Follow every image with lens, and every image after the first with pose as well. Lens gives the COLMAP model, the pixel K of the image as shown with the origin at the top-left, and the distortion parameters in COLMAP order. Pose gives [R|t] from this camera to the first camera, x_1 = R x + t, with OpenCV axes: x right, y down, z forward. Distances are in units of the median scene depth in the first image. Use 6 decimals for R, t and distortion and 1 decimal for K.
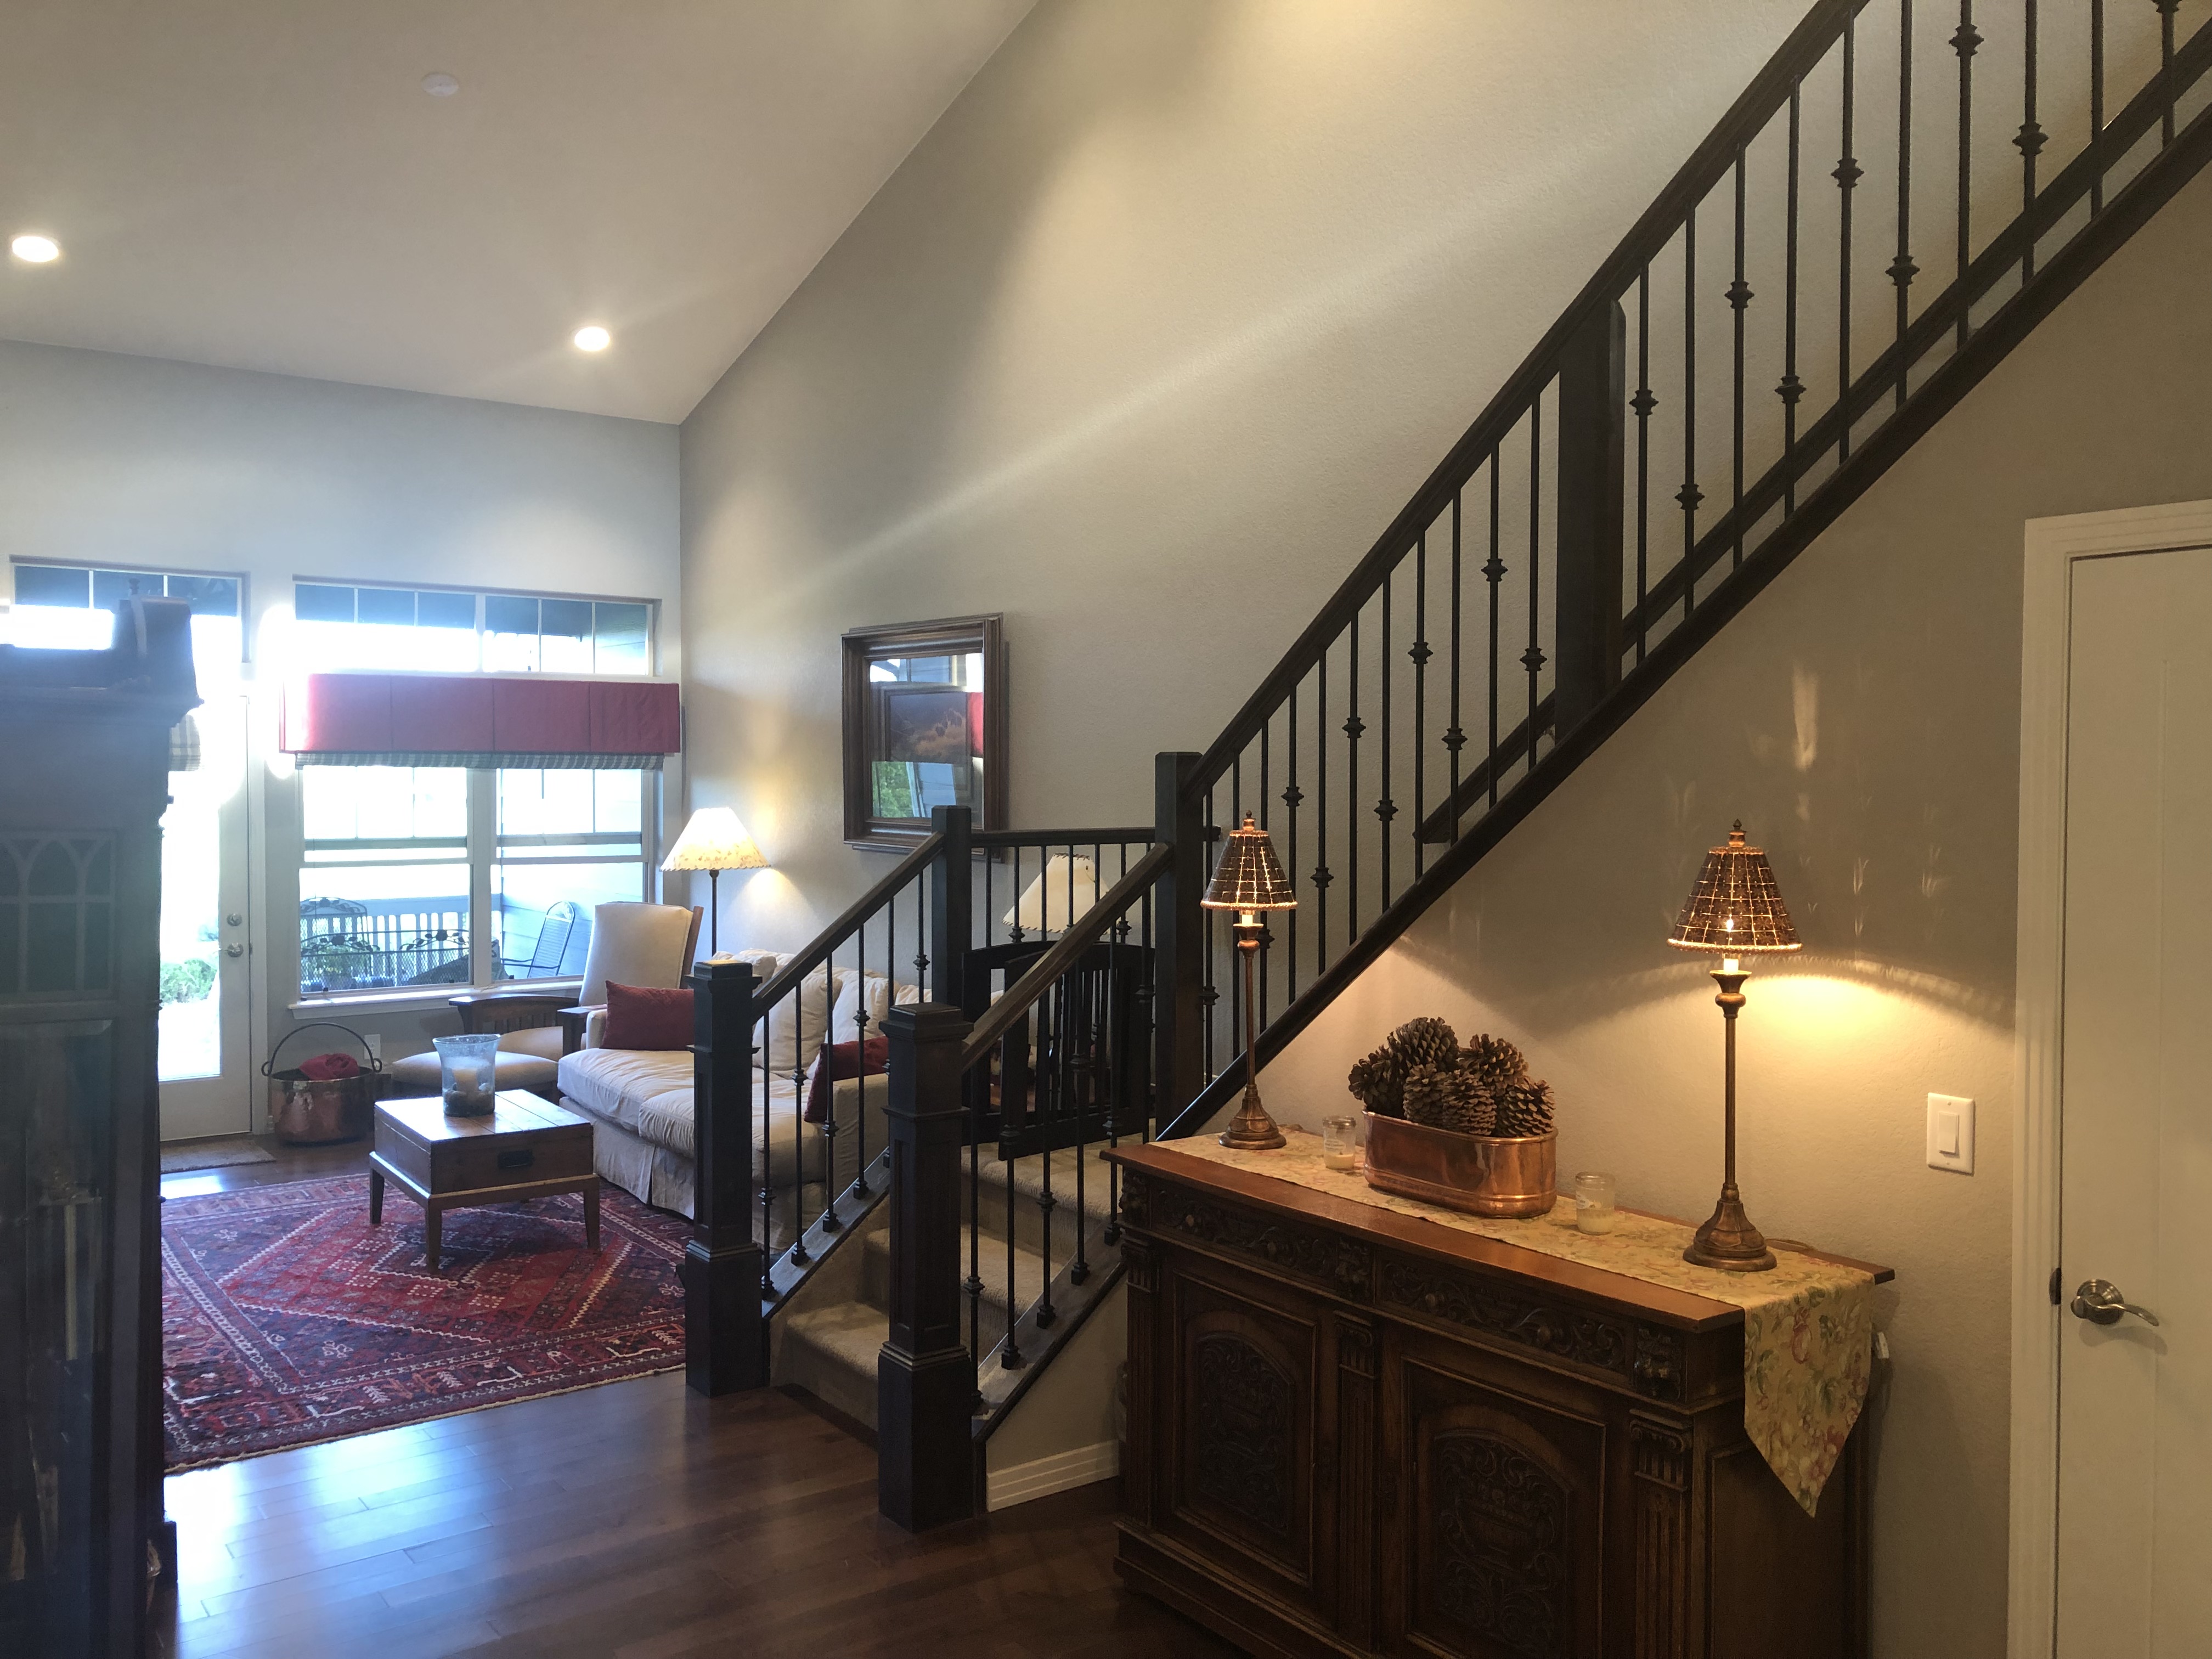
lens RADIAL K [[1781.2, 0, 1099.9], [0, 1781.2, 823.8], [0, 0, 1]] dist [0.005503, -0.049412]
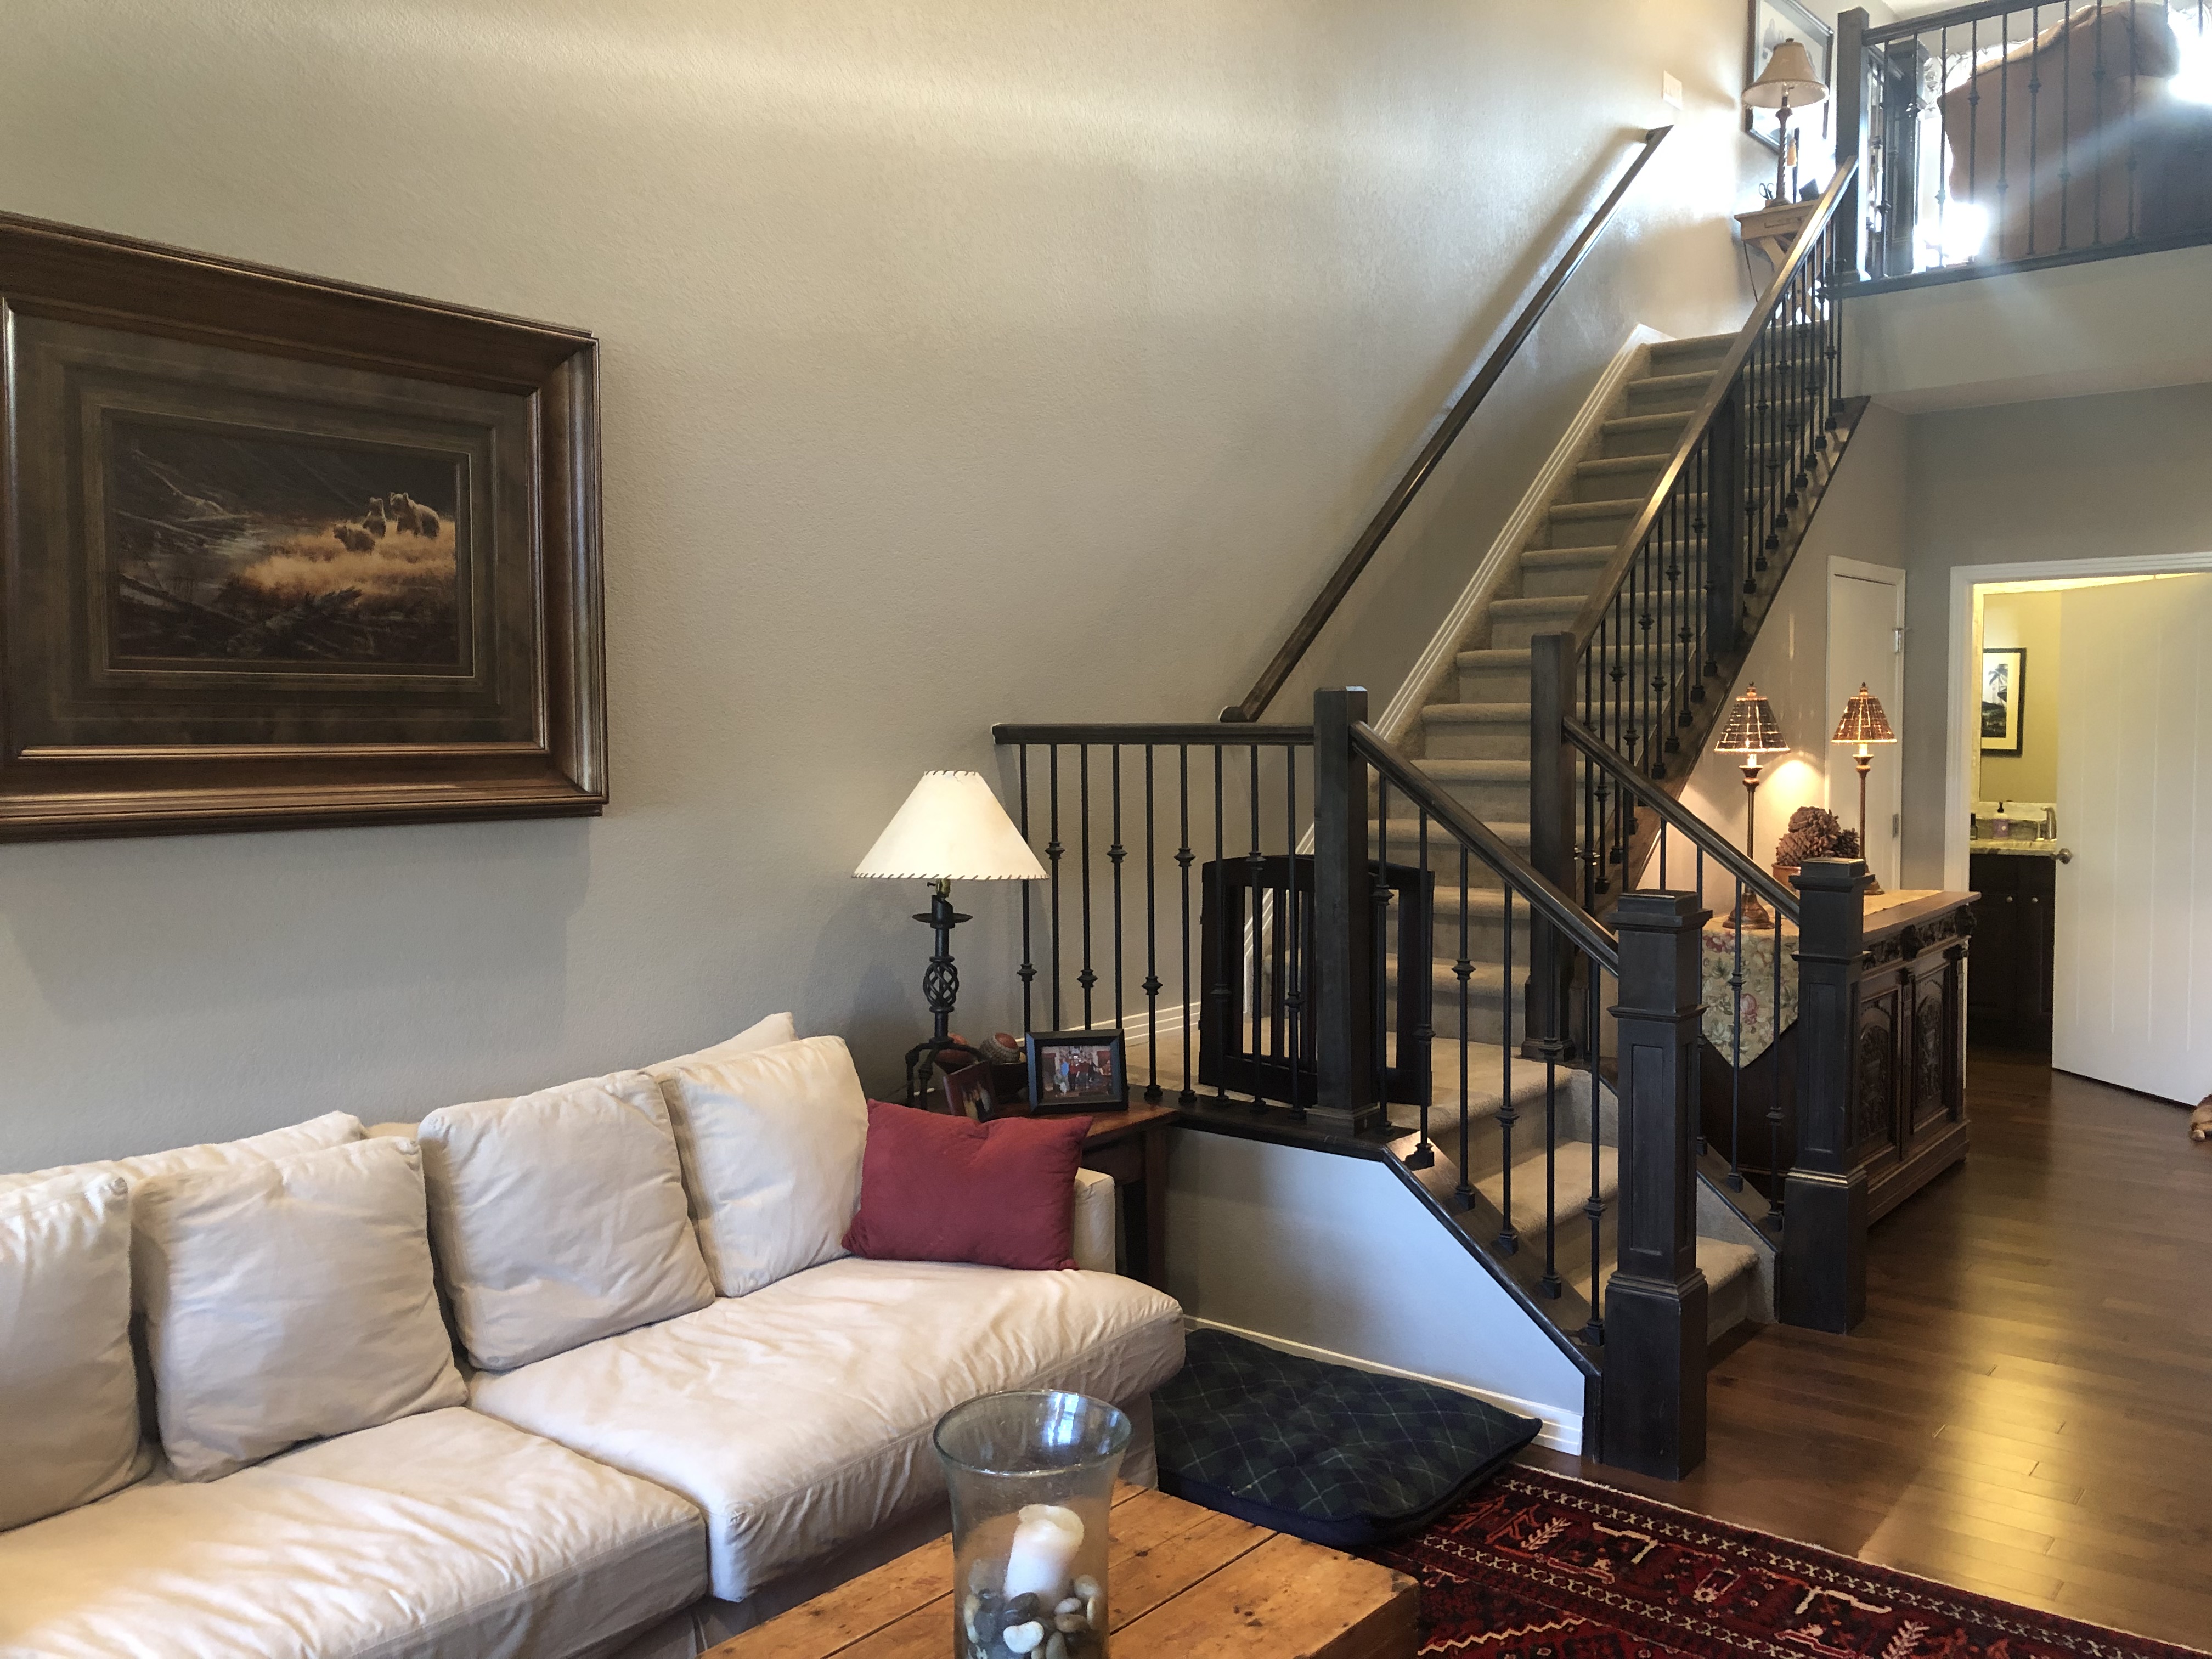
lens RADIAL K [[1781.2, 0, 1099.9], [0, 1781.2, 823.8], [0, 0, 1]] dist [0.005503, -0.049412]
pose [[-0.239411, -0.053741, 0.969430, -0.822671], [0.037968, 0.997185, 0.064656, -0.004144], [-0.970176, 0.052287, -0.236697, 1.330644]]
